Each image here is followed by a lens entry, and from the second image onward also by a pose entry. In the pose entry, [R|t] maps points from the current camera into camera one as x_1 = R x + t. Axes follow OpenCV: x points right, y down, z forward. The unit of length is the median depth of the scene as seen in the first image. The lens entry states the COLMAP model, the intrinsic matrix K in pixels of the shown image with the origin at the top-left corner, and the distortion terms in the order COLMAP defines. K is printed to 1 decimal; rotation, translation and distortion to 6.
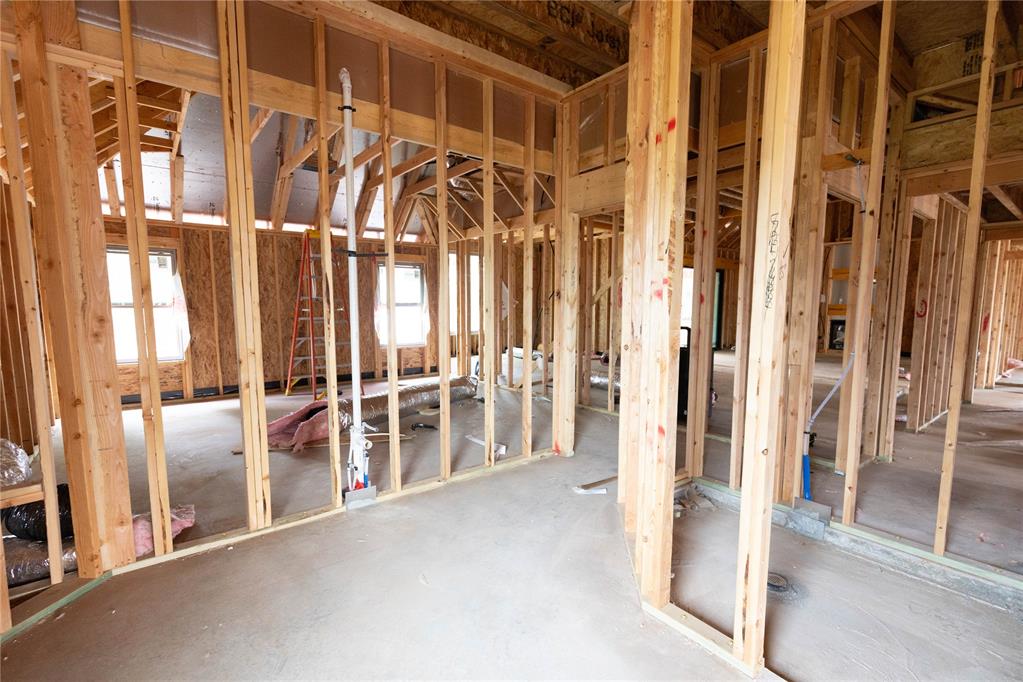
lens RADIAL K [[463.9, 0, 511.9], [0, 463.9, 348.2], [0, 0, 1]] dist [0.001927, 0.000207]
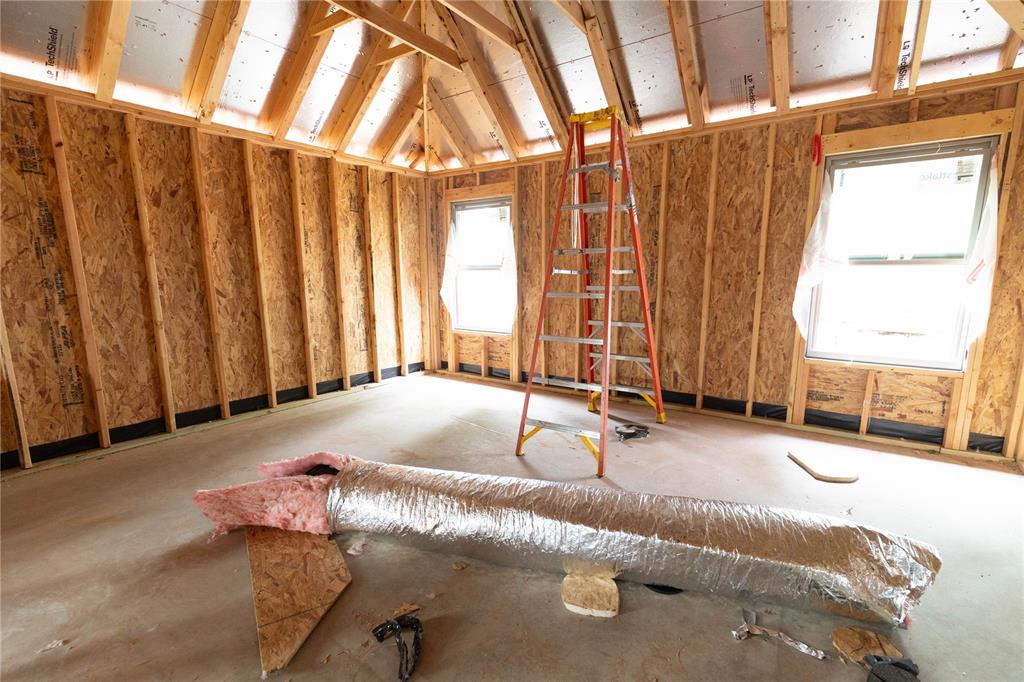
lens RADIAL K [[464.4, 0, 510.8], [0, 464.4, 350.7], [0, 0, 1]] dist [0.001927, 0.000207]
pose [[0.285029, 0.156091, -0.945724, 0.059031], [-0.083218, 0.986956, 0.137815, -0.049580], [0.954900, 0.039420, 0.294301, 0.634063]]
